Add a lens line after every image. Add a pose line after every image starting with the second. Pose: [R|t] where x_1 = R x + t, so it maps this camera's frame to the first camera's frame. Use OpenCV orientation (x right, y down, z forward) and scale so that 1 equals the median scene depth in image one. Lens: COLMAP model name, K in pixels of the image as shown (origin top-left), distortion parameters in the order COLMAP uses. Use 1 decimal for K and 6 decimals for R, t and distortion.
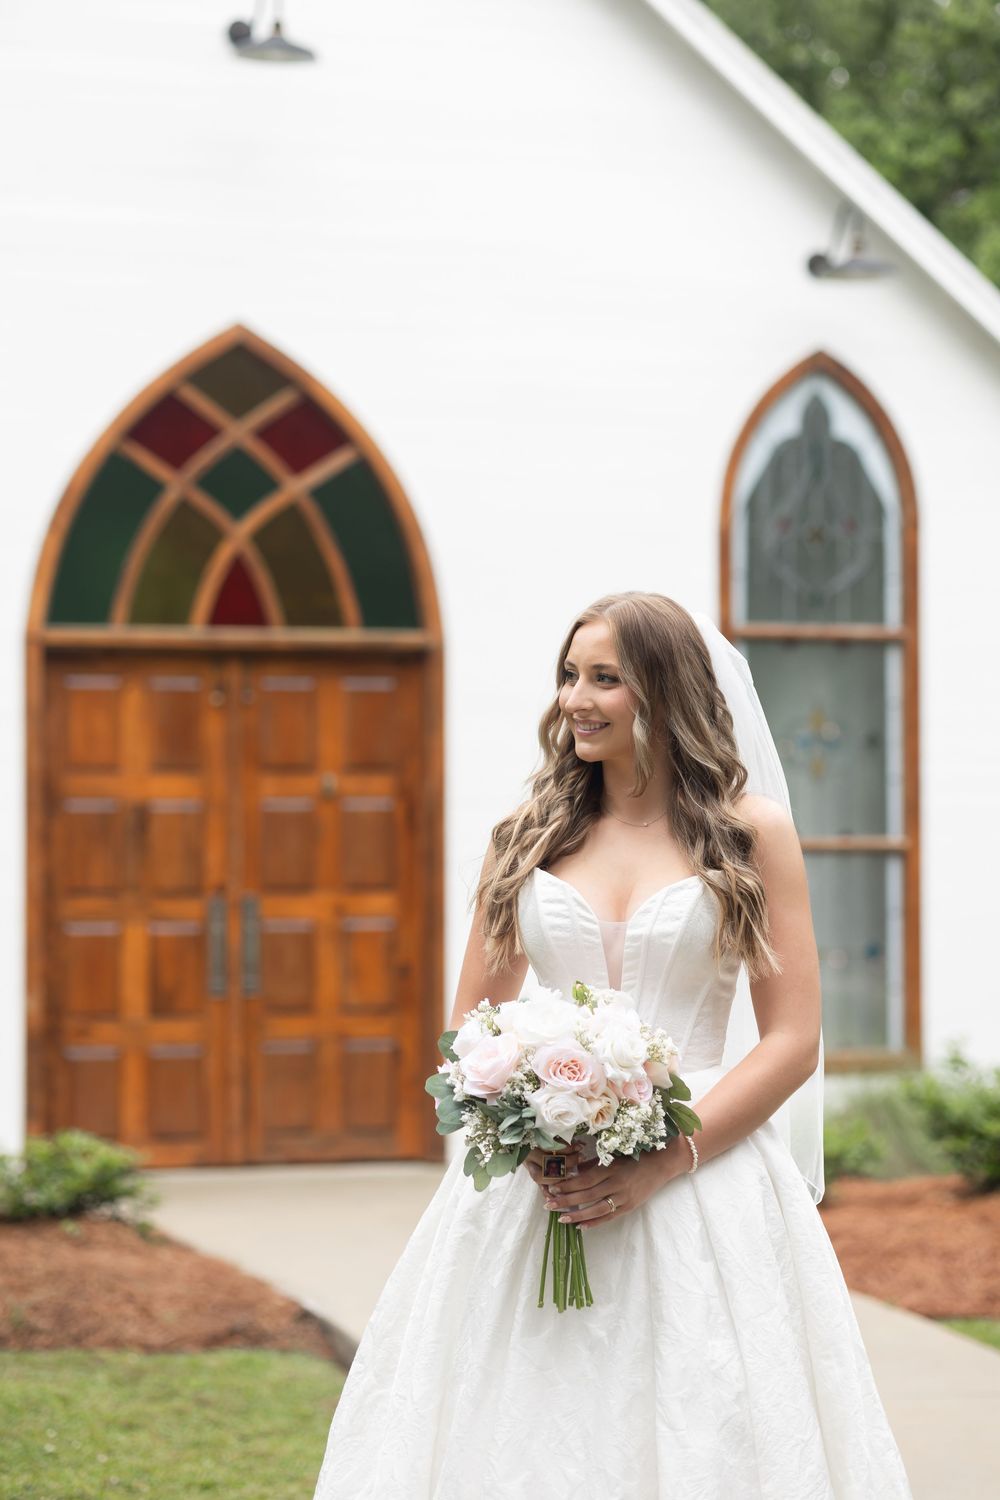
lens RADIAL K [[3404.6, 0, 448.3], [0, 3404.6, 713.1], [0, 0, 1]] dist [-0.021172, 0.000000]
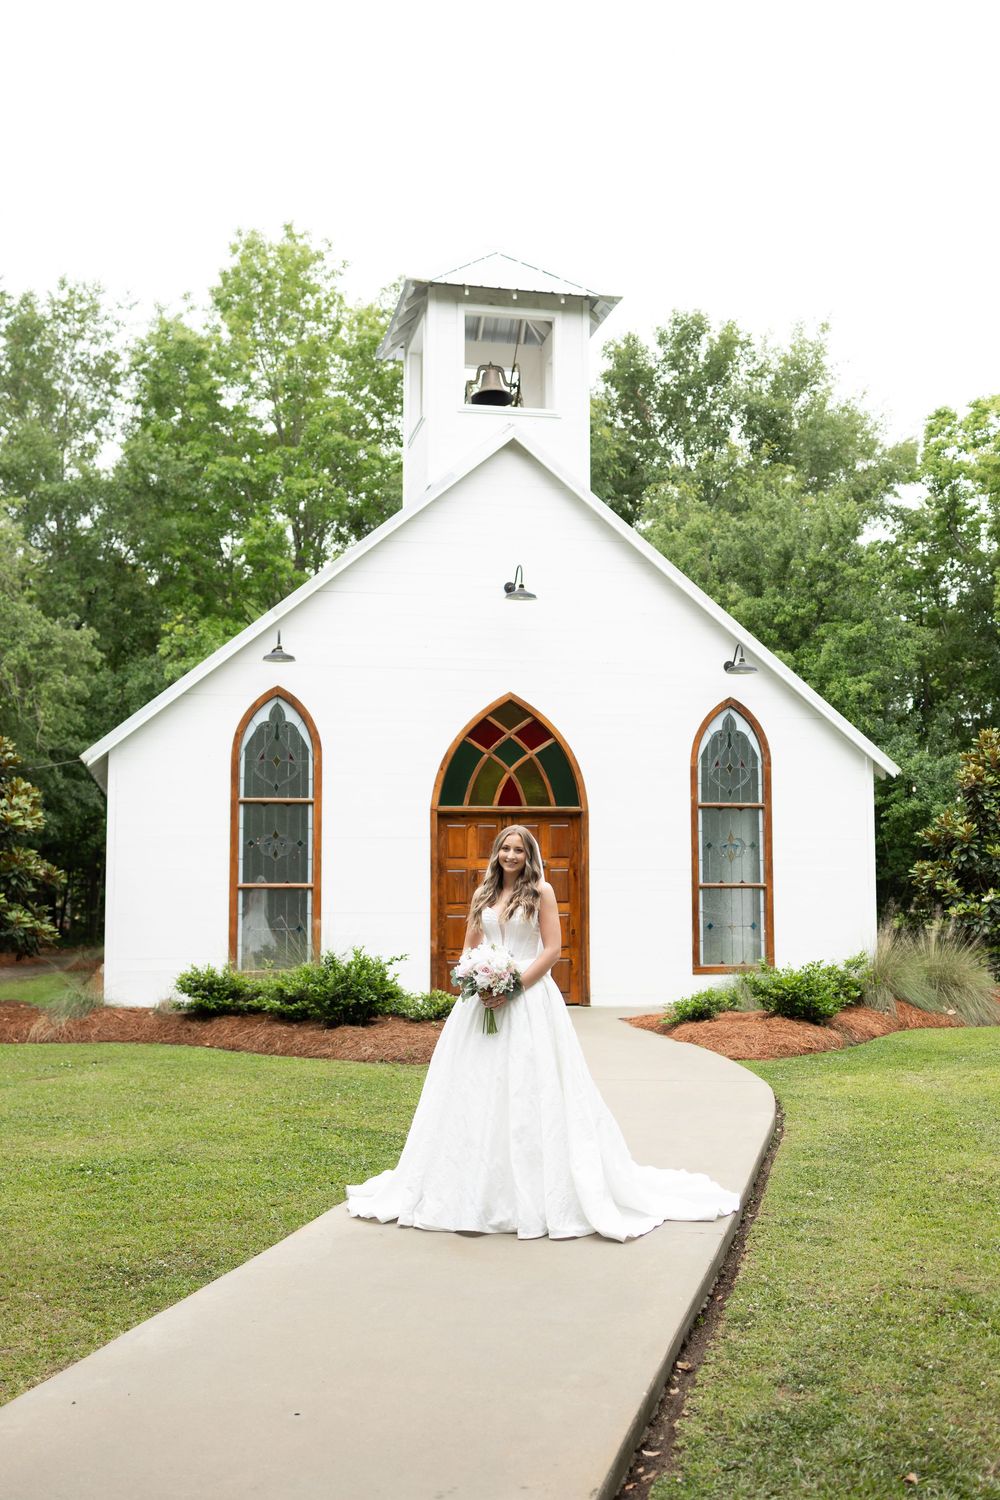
lens RADIAL K [[1401.6, 0, 475.5], [0, 1401.6, 775.3], [0, 0, 1]] dist [-0.019438, 0.000000]
pose [[0.991550, -0.008943, -0.129417, 0.055540], [0.004666, 0.999434, -0.033314, -0.011828], [0.129642, 0.032428, 0.991030, -0.113066]]
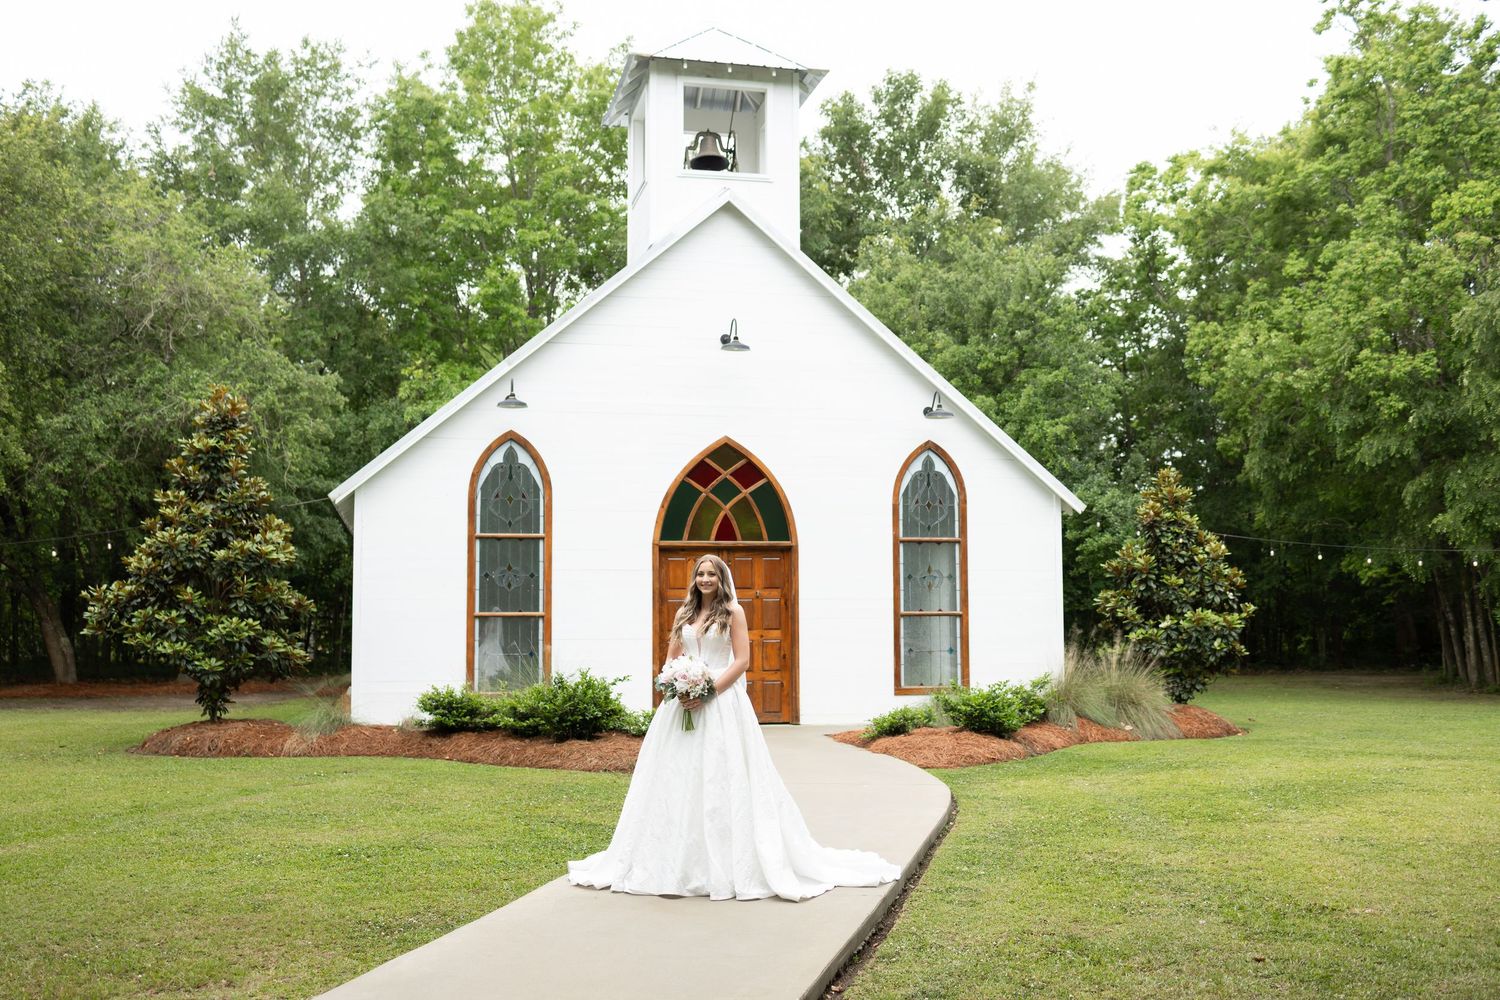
lens RADIAL K [[1401.6, 0, 742.7], [0, 1401.6, 507.9], [0, 0, 1]] dist [-0.019438, 0.000000]
pose [[0.994197, -0.010445, -0.107070, 0.082284], [0.006675, 0.999347, -0.035504, -0.009548], [0.107371, 0.034583, 0.993617, -0.204925]]
